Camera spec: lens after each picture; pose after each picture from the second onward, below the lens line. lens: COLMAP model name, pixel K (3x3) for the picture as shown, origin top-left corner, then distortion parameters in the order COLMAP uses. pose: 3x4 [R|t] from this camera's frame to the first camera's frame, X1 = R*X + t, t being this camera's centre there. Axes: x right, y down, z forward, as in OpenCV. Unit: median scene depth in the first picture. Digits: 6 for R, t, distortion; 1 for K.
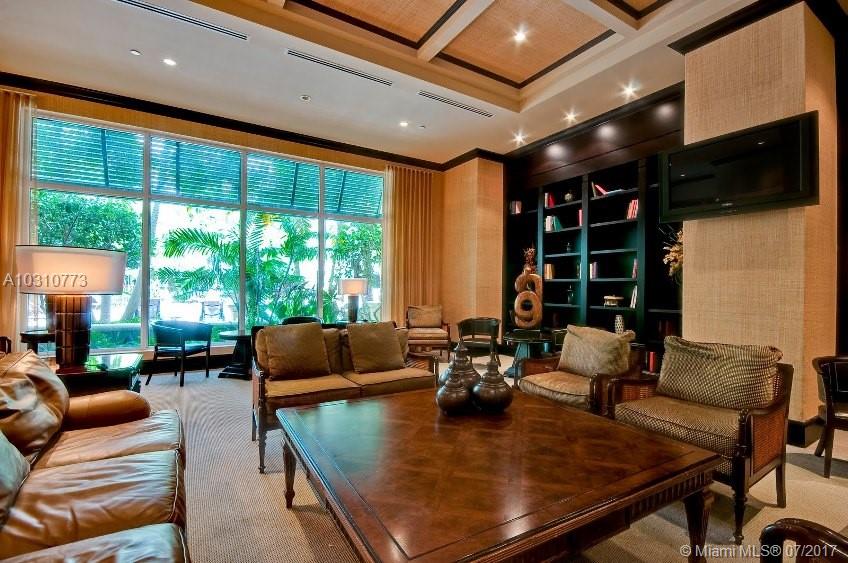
lens RADIAL K [[392.5, 0, 420.4], [0, 392.5, 281.1], [0, 0, 1]] dist [0.002111, 0.000067]
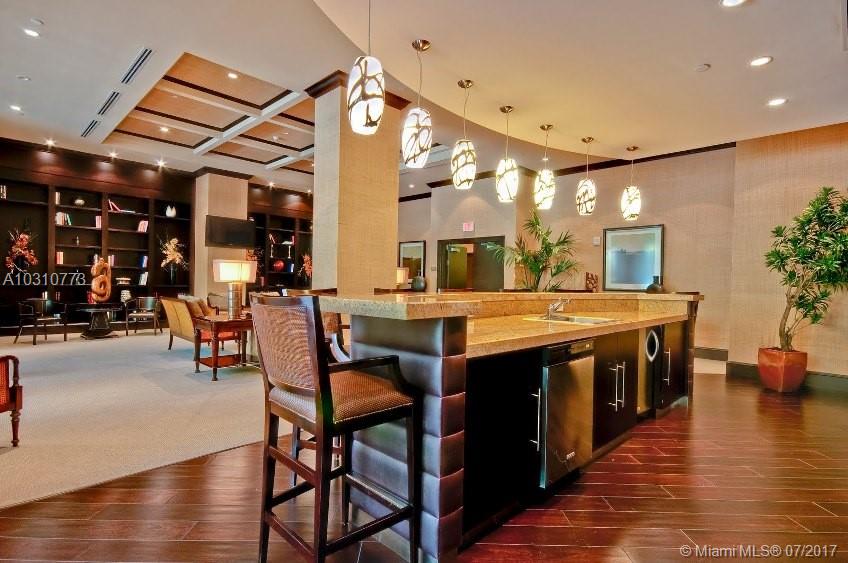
lens RADIAL K [[434.5, 0, 421.7], [0, 434.5, 284.1], [0, 0, 1]] dist [0.020218, -0.000235]
pose [[-0.238123, -0.006532, 0.971213, -1.464737], [-0.024838, 0.999691, 0.000634, 0.032032], [-0.970917, -0.023972, -0.238212, 0.267151]]
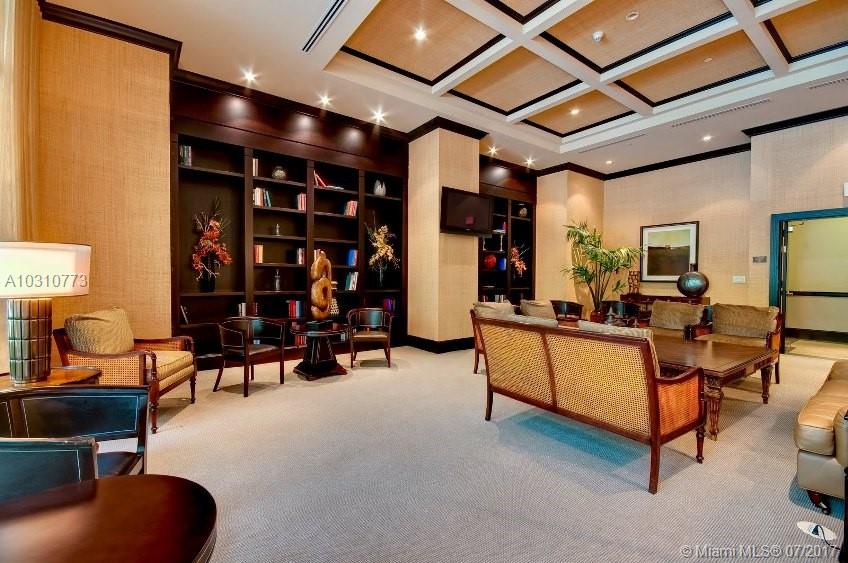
lens RADIAL K [[366.4, 0, 419.4], [0, 366.4, 284.1], [0, 0, 1]] dist [-0.000159, 0.000279]
pose [[-0.100696, -0.013301, 0.994828, -0.563303], [-0.008255, 0.999887, 0.012533, 0.031312], [-0.994883, -0.006951, -0.100794, 0.849140]]
